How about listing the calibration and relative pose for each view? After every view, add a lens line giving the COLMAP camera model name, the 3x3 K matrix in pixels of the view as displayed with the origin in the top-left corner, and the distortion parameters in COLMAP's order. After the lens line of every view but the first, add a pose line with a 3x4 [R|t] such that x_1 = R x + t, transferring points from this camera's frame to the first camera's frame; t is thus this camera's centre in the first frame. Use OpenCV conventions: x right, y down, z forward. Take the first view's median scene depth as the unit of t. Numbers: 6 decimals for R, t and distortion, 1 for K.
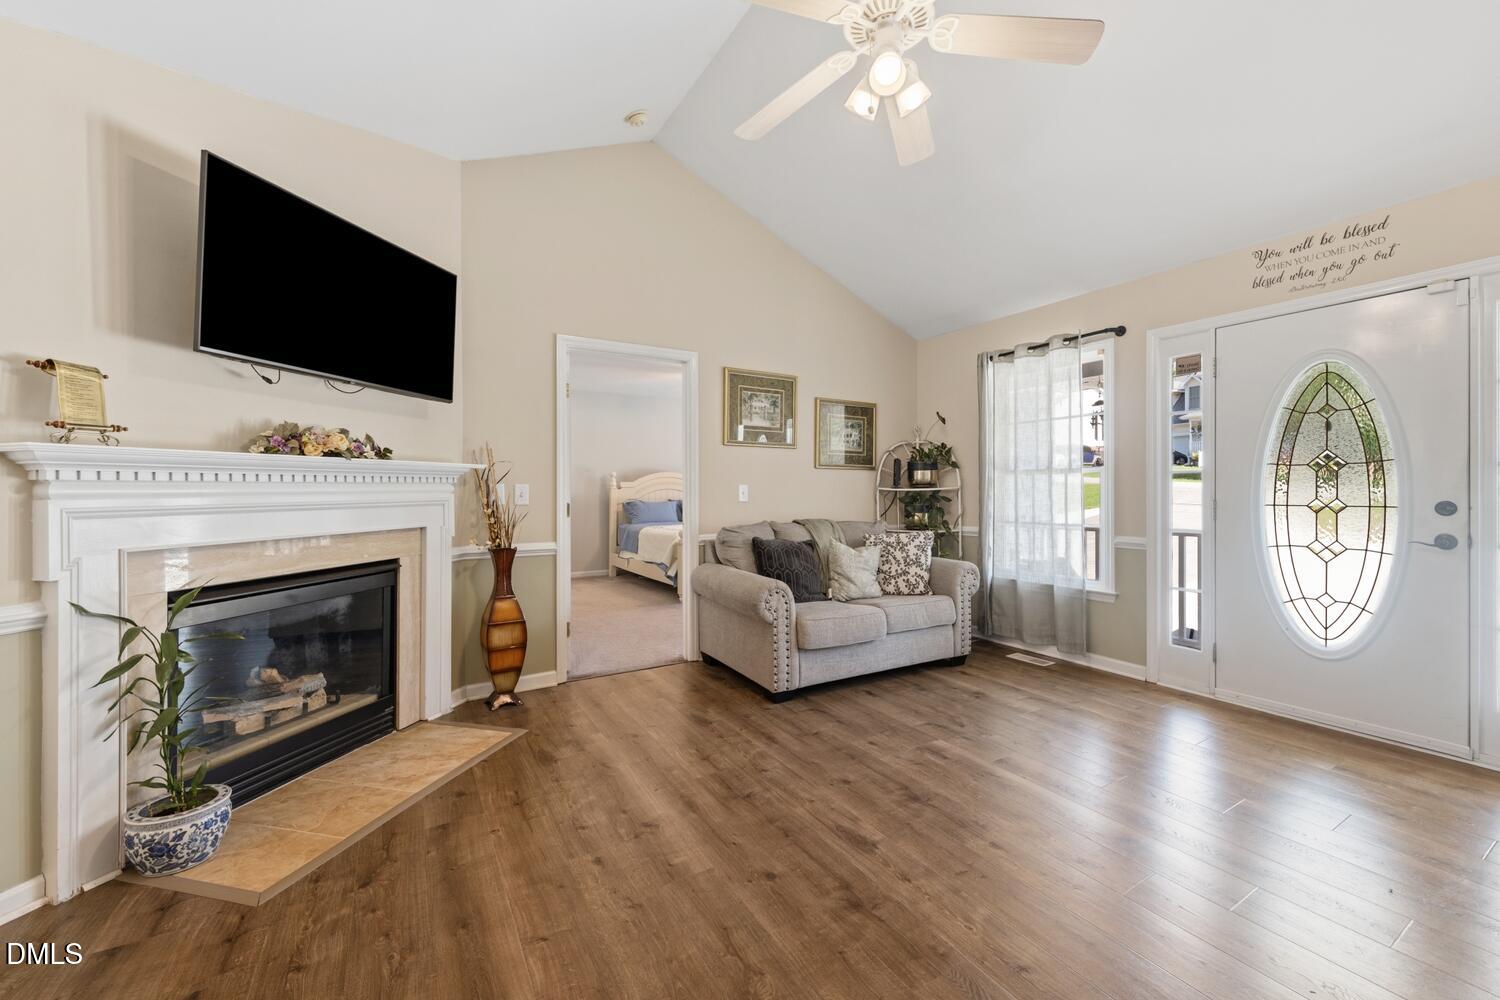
lens RADIAL K [[599.4, 0, 754.5], [0, 599.4, 491.9], [0, 0, 1]] dist [0.001574, 0.000081]
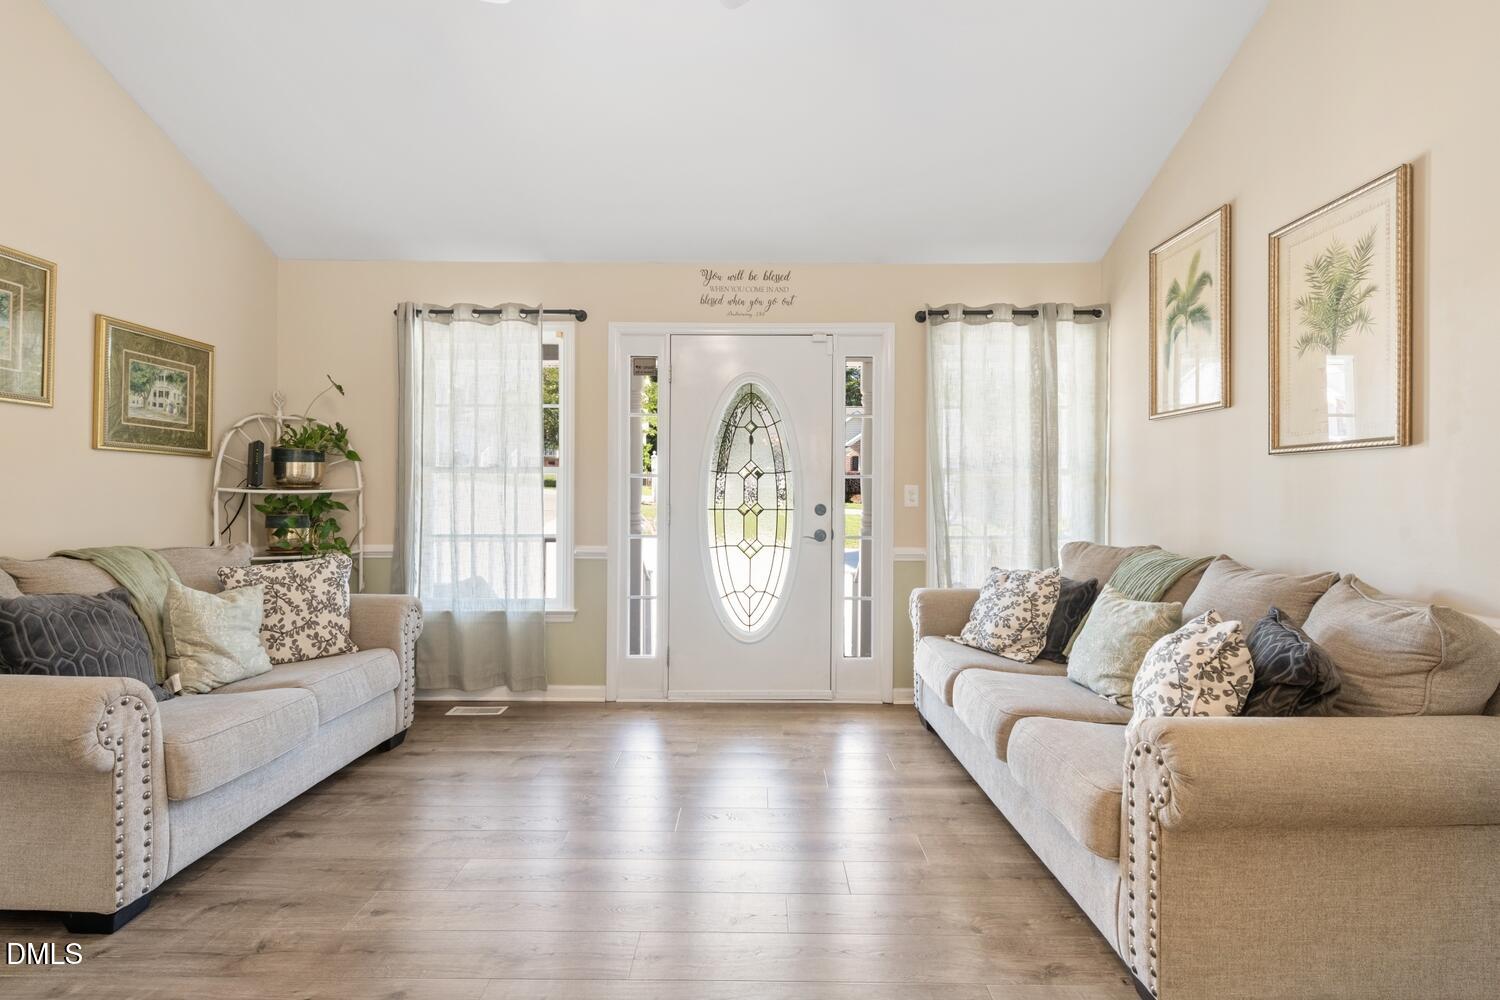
lens RADIAL K [[722.4, 0, 750.0], [0, 722.4, 500.0], [0, 0, 1]] dist [0.026505, -0.016817]
pose [[0.511029, -0.002699, 0.859559, -0.176915], [-0.004104, 0.999976, 0.005580, -0.001571], [-0.859554, -0.006380, 0.511006, 0.221419]]
